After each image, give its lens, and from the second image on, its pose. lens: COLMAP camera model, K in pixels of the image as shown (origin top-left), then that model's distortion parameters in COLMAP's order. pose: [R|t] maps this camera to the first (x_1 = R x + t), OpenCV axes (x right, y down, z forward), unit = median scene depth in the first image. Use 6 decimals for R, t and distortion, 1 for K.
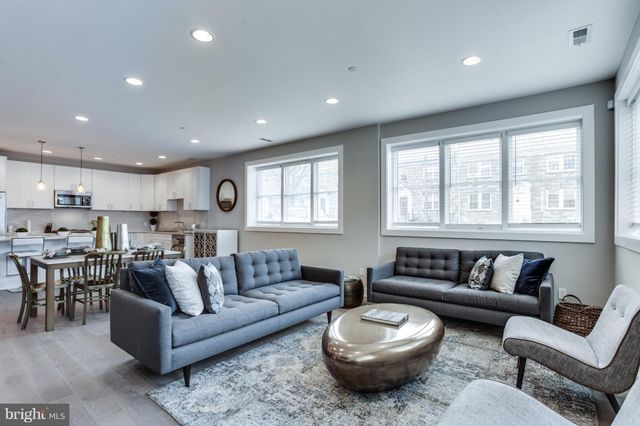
lens RADIAL K [[317.8, 0, 313.8], [0, 317.8, 217.4], [0, 0, 1]] dist [0.002334, 0.001084]
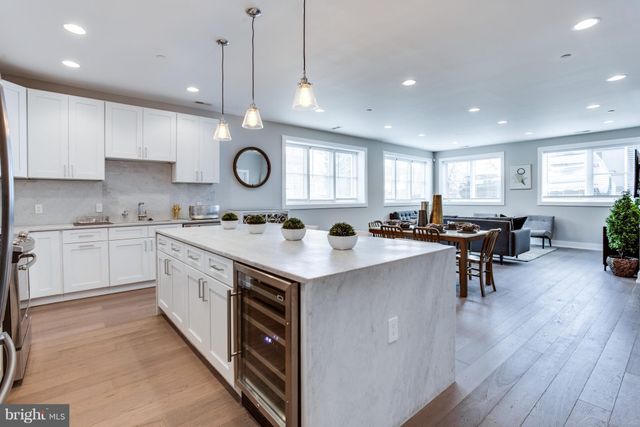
lens RADIAL K [[306.8, 0, 320.7], [0, 306.8, 201.4], [0, 0, 1]] dist [-0.000754, 0.000422]
pose [[0.180724, -0.014221, 0.983431, -0.983024], [-0.003942, 0.999877, 0.015183, 0.004489], [-0.983526, -0.006621, 0.180646, 0.670185]]
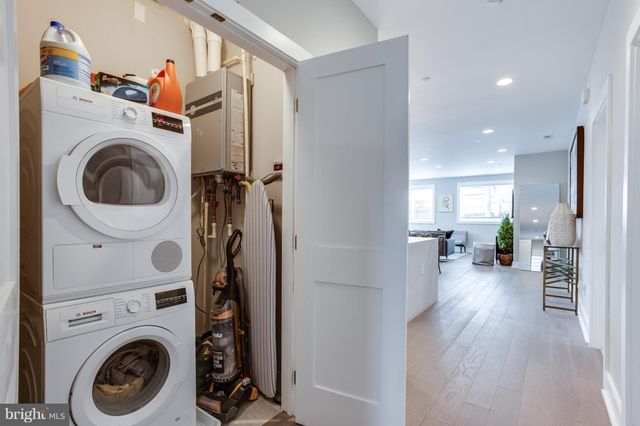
lens RADIAL K [[304.7, 0, 317.8], [0, 304.7, 218.8], [0, 0, 1]] dist [-0.013526, 0.000584]
pose [[-0.027789, -0.005779, 0.999597, -1.262301], [-0.012509, 0.999907, 0.005433, 0.007933], [-0.999536, -0.012353, -0.027859, 0.840781]]
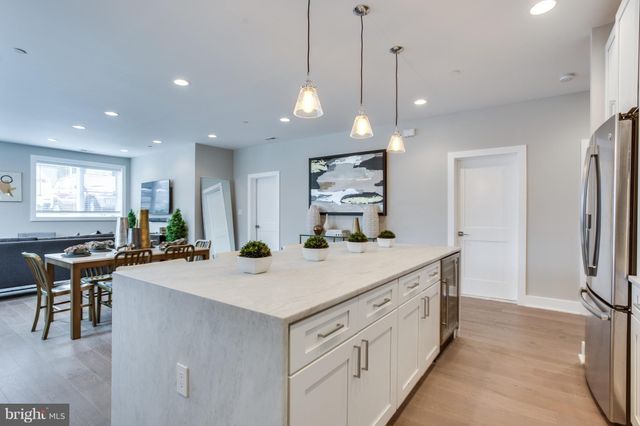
lens RADIAL K [[311.7, 0, 320.8], [0, 311.7, 213.6], [0, 0, 1]] dist [-0.003975, 0.000091]
pose [[-0.997990, -0.014286, -0.061735, -0.619453], [-0.013459, 0.999814, -0.013785, 0.009586], [0.061921, -0.012926, -0.997997, 1.098225]]
